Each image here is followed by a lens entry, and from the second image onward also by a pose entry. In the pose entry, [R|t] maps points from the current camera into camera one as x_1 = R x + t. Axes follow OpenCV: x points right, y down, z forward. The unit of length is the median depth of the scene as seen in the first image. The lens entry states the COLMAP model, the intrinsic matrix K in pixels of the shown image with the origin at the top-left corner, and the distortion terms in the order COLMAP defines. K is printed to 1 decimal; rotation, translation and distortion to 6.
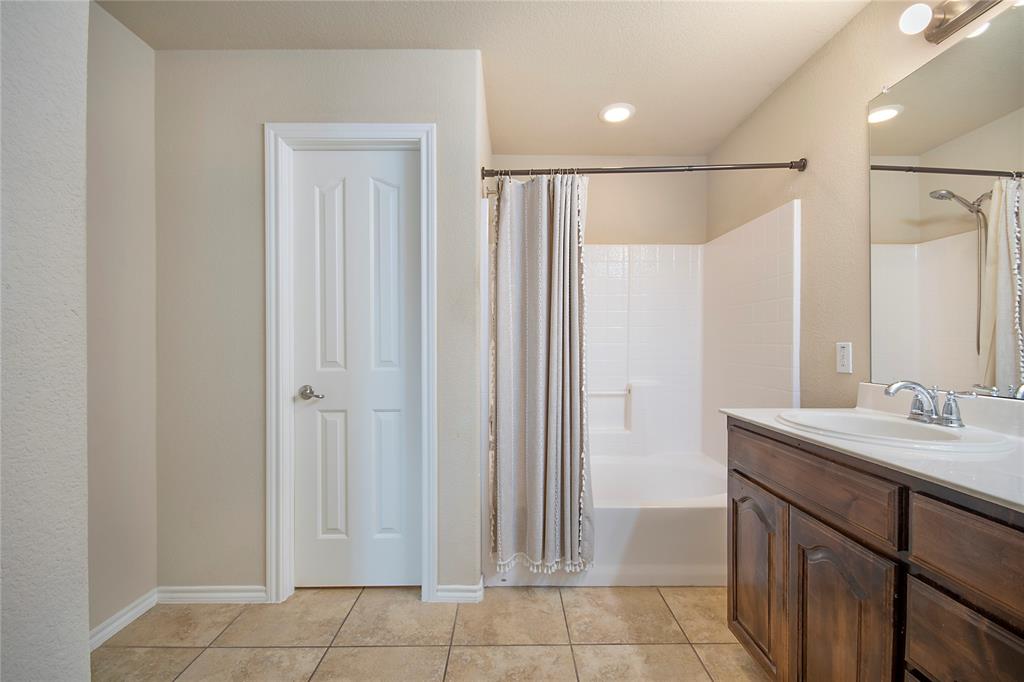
lens RADIAL K [[453.3, 0, 511.4], [0, 453.3, 343.6], [0, 0, 1]] dist [-0.002254, -0.000032]
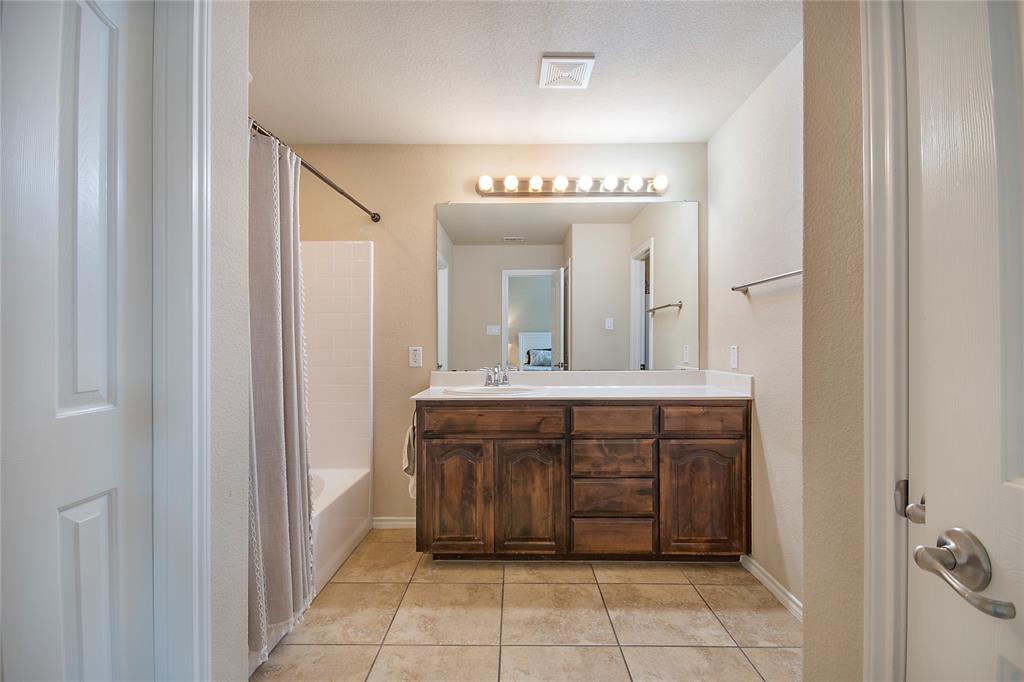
lens RADIAL K [[453.3, 0, 511.4], [0, 453.3, 343.6], [0, 0, 1]] dist [-0.002254, -0.000032]
pose [[0.017288, 0.003846, 0.999843, -0.877261], [0.003124, 0.999988, -0.003901, -0.007639], [-0.999846, 0.003190, 0.017275, 0.685256]]
